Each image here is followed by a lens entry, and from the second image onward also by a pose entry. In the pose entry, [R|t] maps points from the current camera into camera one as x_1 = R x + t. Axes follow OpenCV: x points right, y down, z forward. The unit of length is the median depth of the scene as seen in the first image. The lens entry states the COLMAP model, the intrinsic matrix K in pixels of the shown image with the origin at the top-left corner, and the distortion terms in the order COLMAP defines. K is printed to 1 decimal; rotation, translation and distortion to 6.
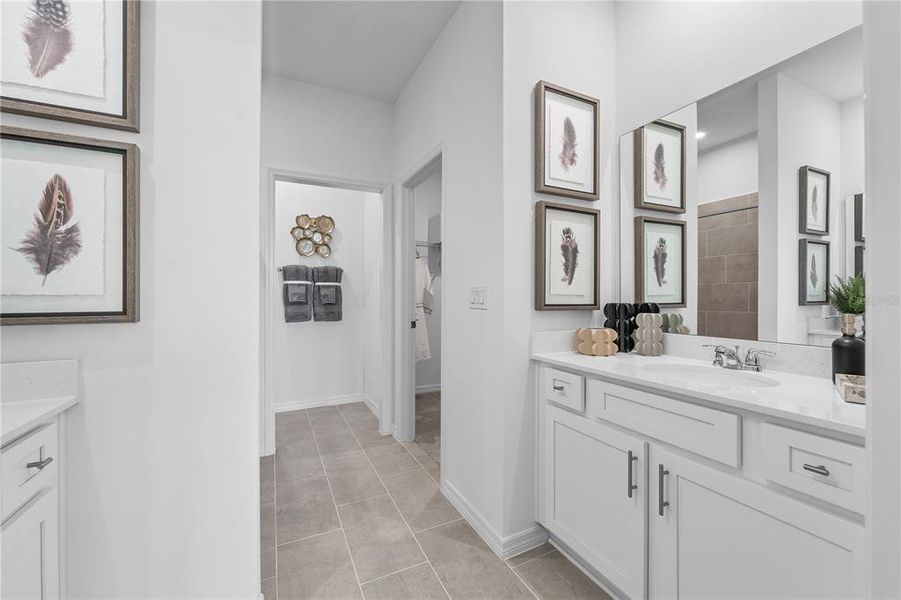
lens RADIAL K [[360.0, 0, 452.2], [0, 360.0, 298.2], [0, 0, 1]] dist [-0.003432, -0.000872]
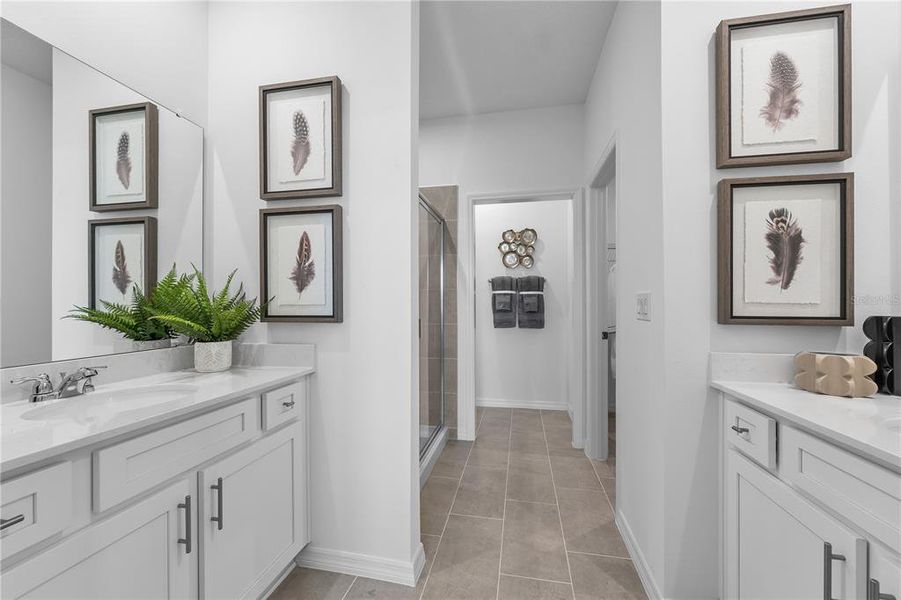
lens RADIAL K [[360.0, 0, 453.7], [0, 360.0, 306.6], [0, 0, 1]] dist [-0.003432, -0.000872]
pose [[0.797243, 0.002981, -0.603651, 0.234572], [-0.002248, 0.999996, 0.001969, -0.002546], [0.603654, -0.000213, 0.797246, 0.050223]]
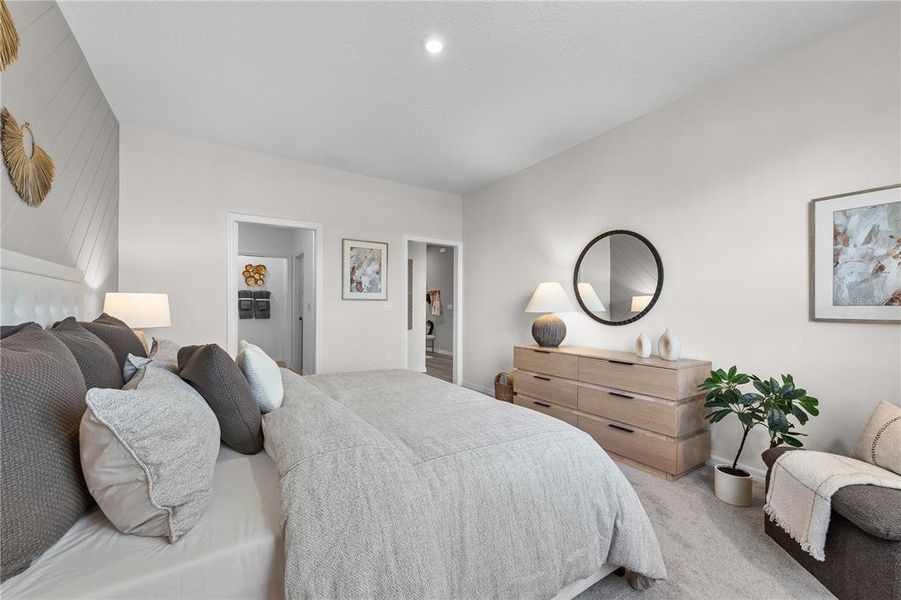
lens RADIAL K [[360.0, 0, 452.1], [0, 360.0, 307.9], [0, 0, 1]] dist [-0.003432, -0.000872]
pose [[0.992994, 0.004452, 0.118084, 0.940784], [-0.004133, 0.999987, -0.002946, 0.014019], [-0.118095, 0.002437, 0.992999, -2.231330]]
